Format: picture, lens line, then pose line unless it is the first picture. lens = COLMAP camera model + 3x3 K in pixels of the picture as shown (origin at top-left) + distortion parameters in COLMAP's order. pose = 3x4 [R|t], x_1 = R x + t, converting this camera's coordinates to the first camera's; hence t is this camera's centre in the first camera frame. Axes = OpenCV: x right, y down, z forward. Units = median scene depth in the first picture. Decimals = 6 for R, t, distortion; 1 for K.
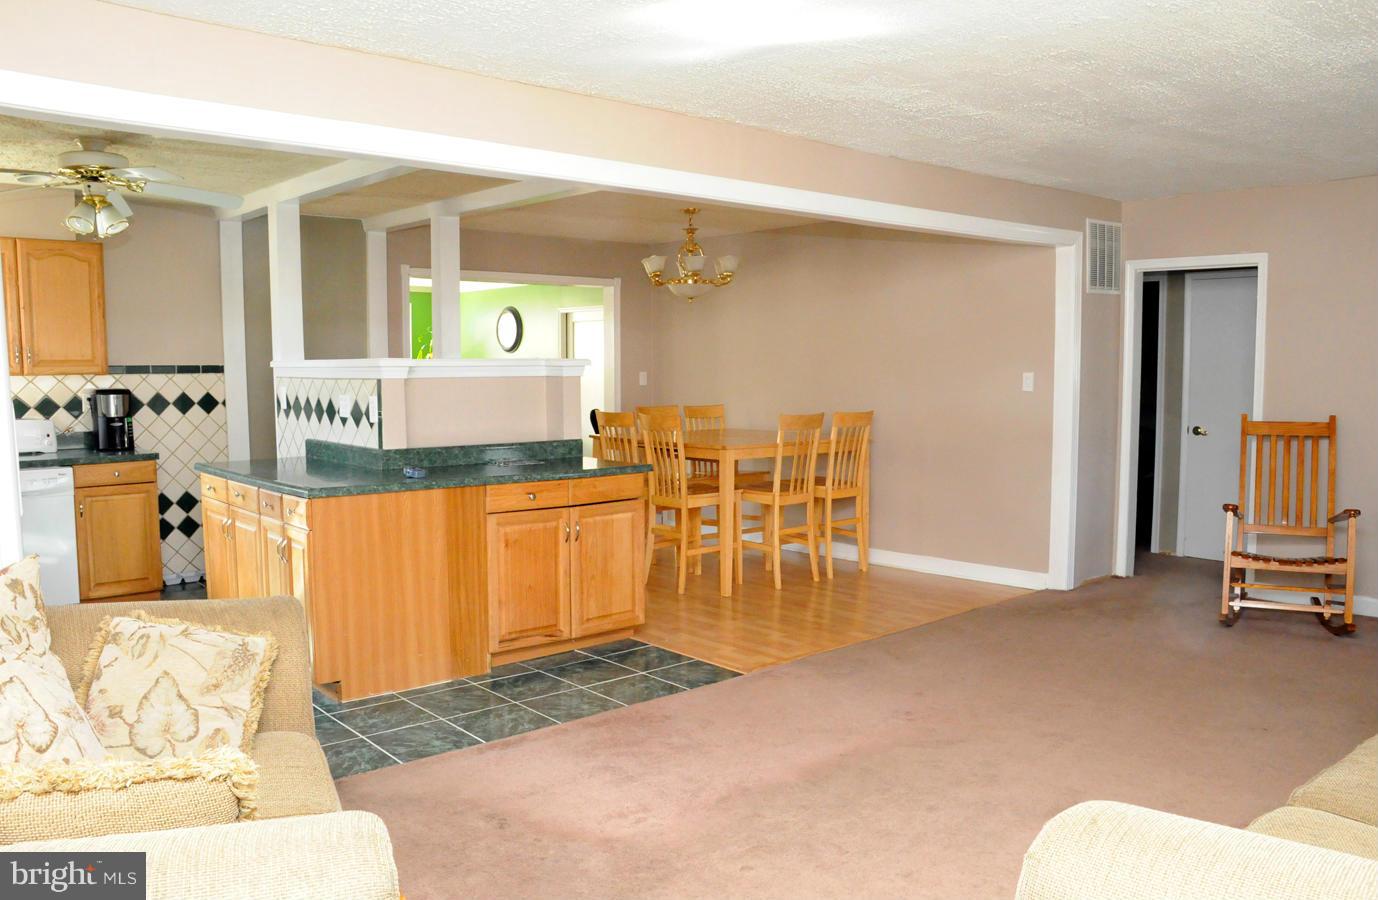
lens RADIAL K [[1074.1, 0, 668.4], [0, 1074.1, 460.4], [0, 0, 1]] dist [-0.099782, 0.006177]
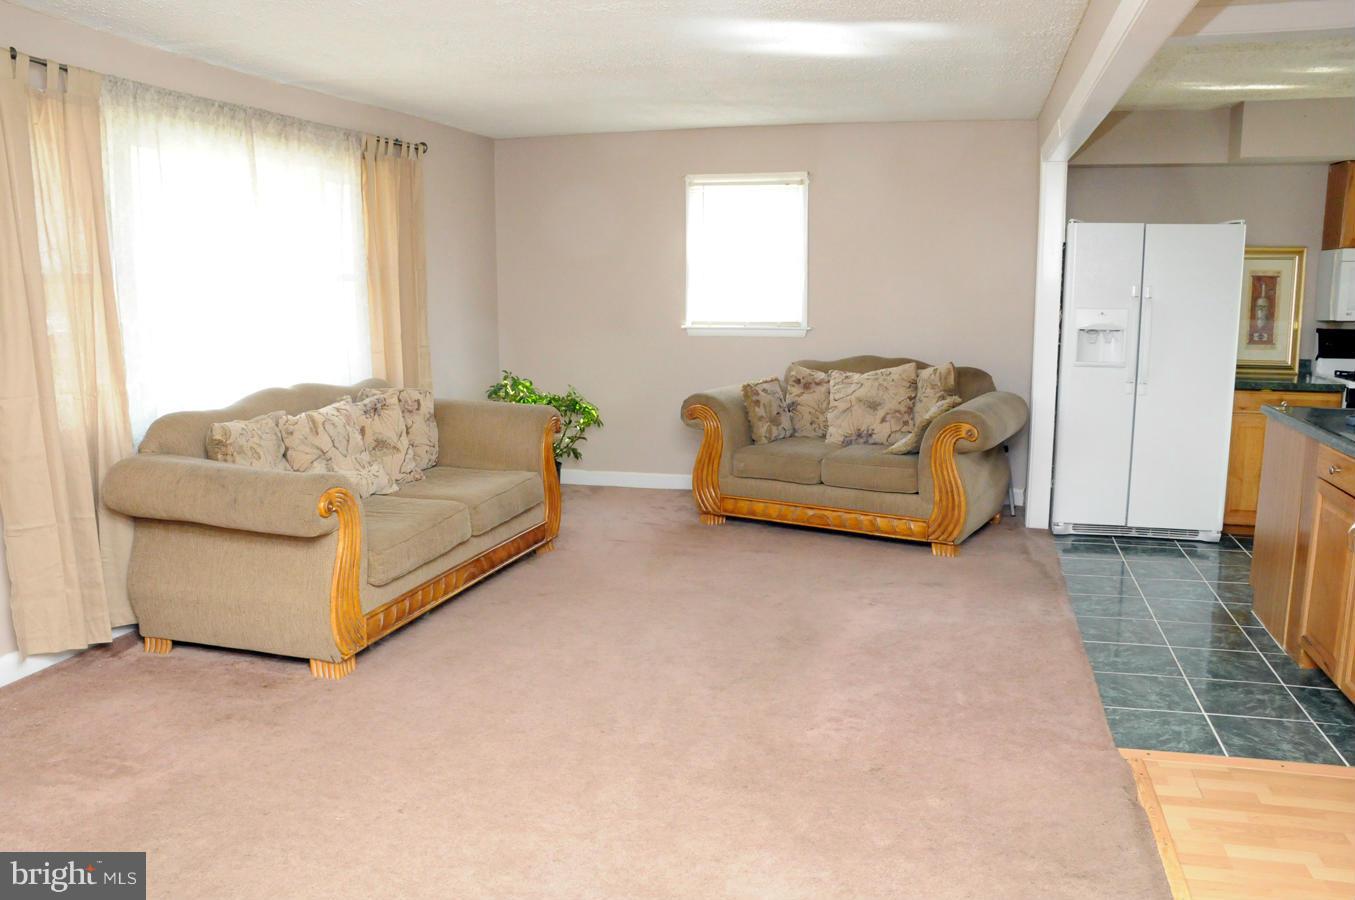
lens RADIAL K [[1050.9, 0, 678.2], [0, 1050.9, 468.5], [0, 0, 1]] dist [-0.161079, 0.124618]
pose [[-0.831074, 0.101177, -0.546882, 0.597330], [-0.043580, 0.968443, 0.245394, -0.112507], [0.554452, 0.227773, -0.800439, 1.224115]]
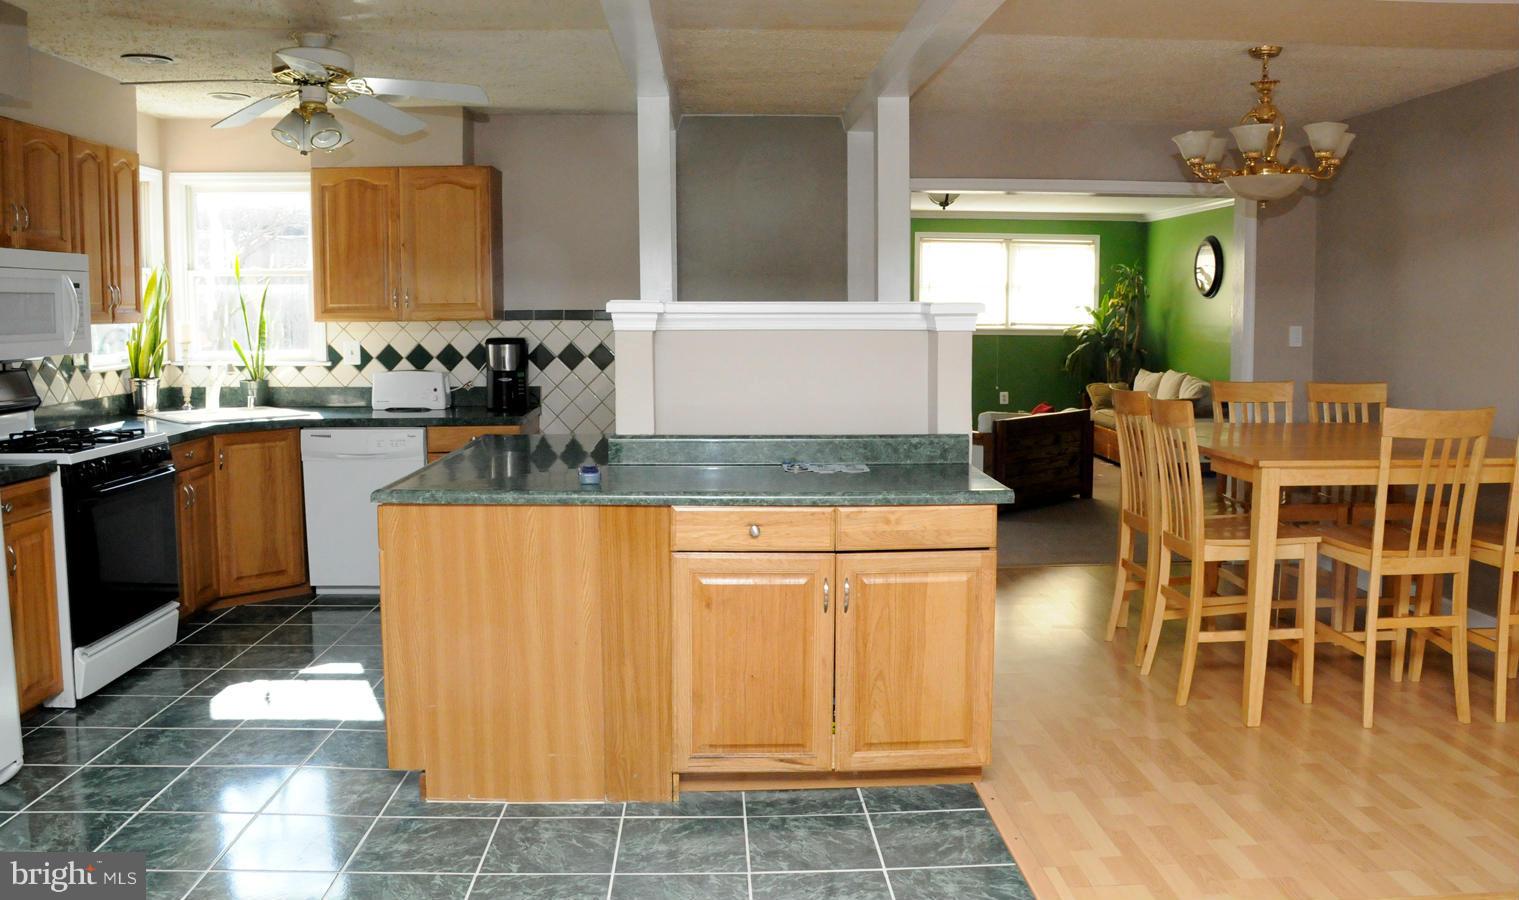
lens RADIAL K [[1187.8, 0, 755.8], [0, 1187.8, 413.9], [0, 0, 1]] dist [-0.165262, 0.114402]
pose [[0.787773, 0.053243, -0.613660, 0.258353], [-0.055934, 0.998325, 0.014813, -0.038524], [0.613421, 0.022655, 0.789431, 0.446616]]
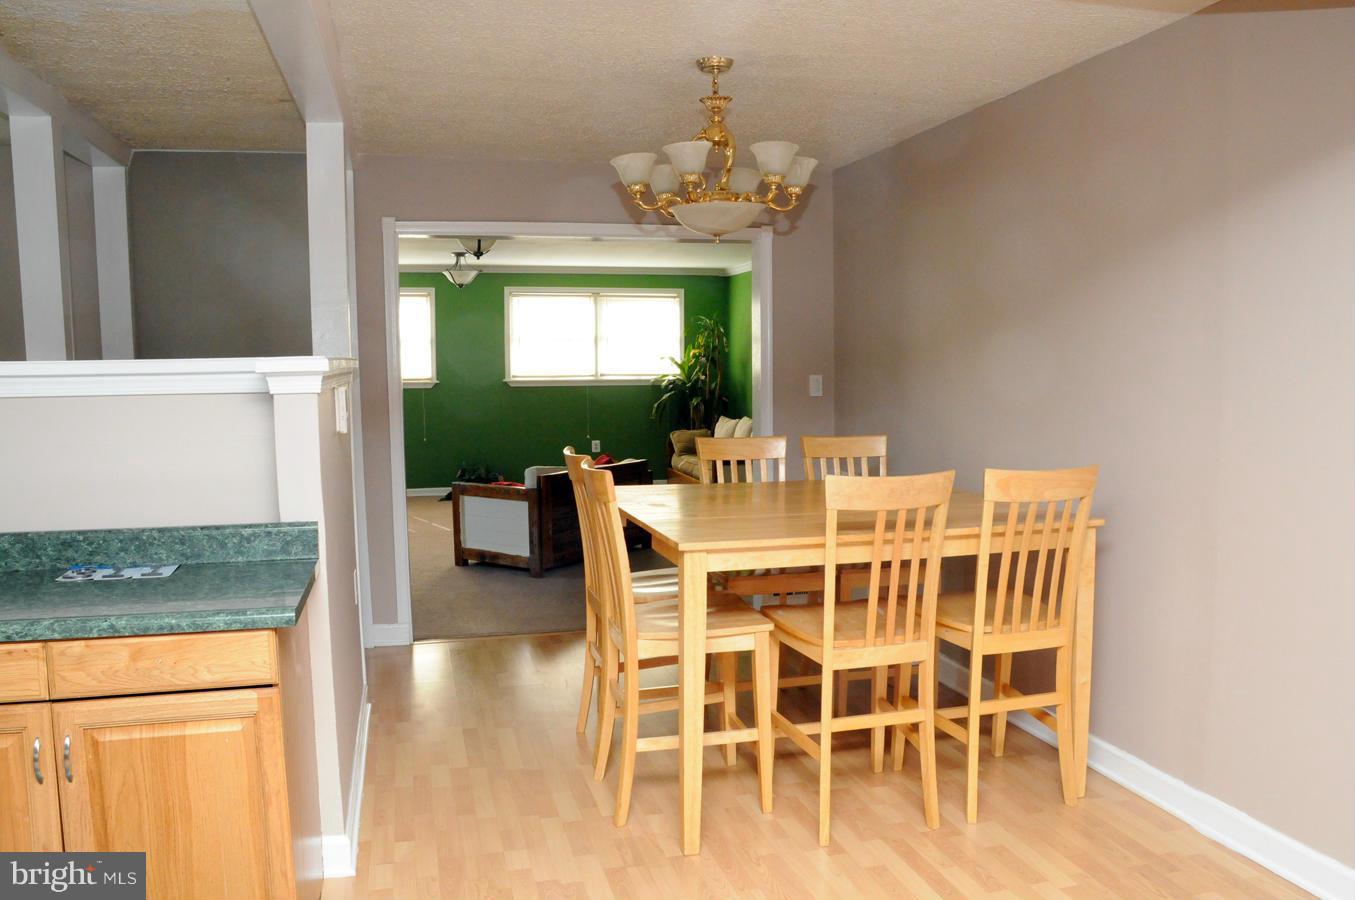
lens RADIAL K [[1050.9, 0, 678.2], [0, 1050.9, 468.5], [0, 0, 1]] dist [-0.161079, 0.124618]
pose [[0.901812, 0.037944, -0.430459, 0.295817], [-0.032912, 0.999275, 0.019134, -0.065018], [0.430873, -0.003088, 0.902407, 0.723015]]
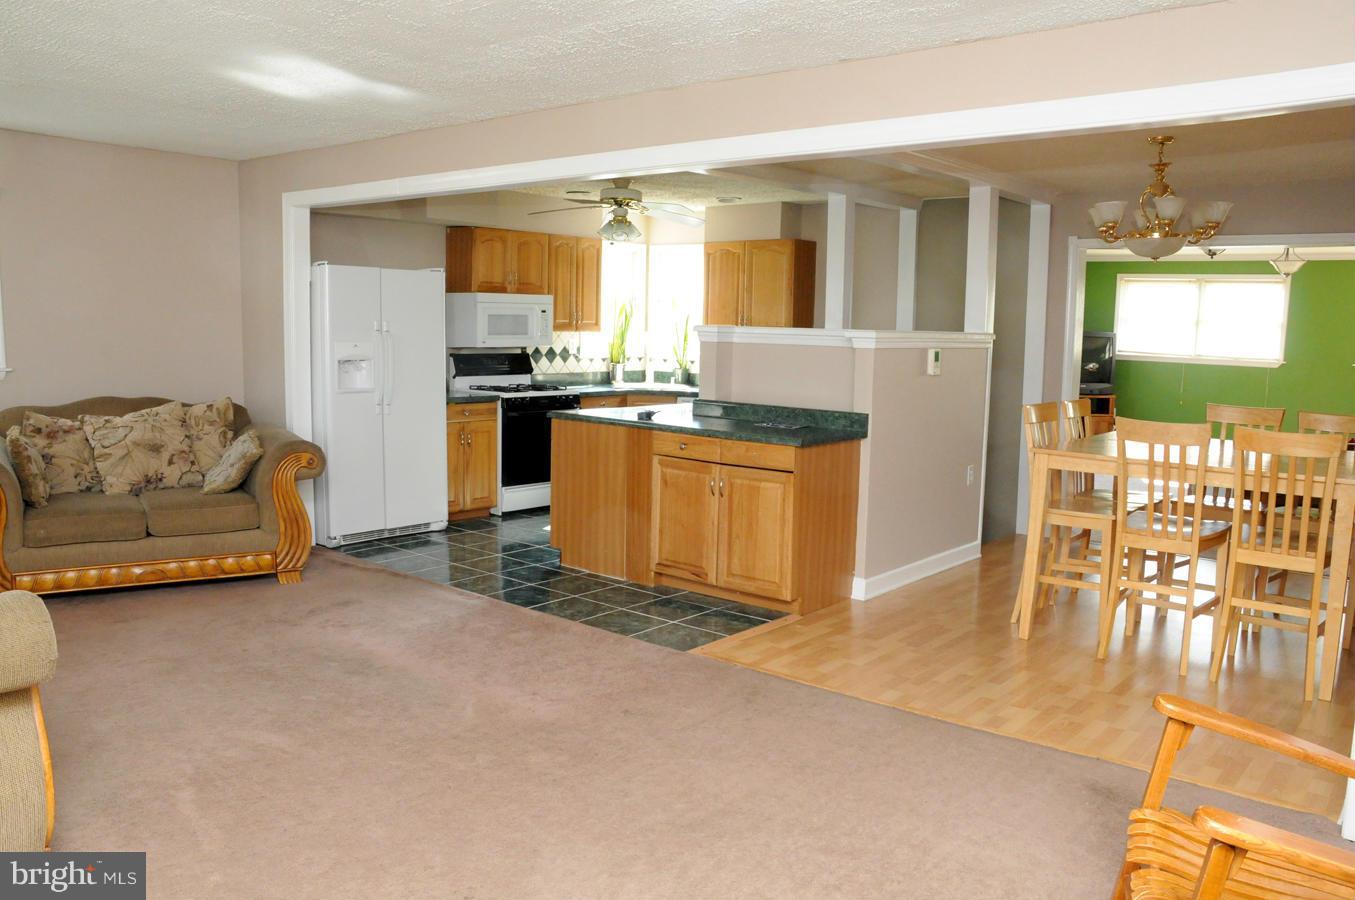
lens RADIAL K [[1050.9, 0, 678.2], [0, 1050.9, 468.5], [0, 0, 1]] dist [-0.161079, 0.124618]
pose [[0.164163, 0.137591, -0.976790, 0.904490], [-0.111515, 0.986465, 0.120213, -0.072565], [0.980110, 0.089192, 0.177284, 0.748469]]
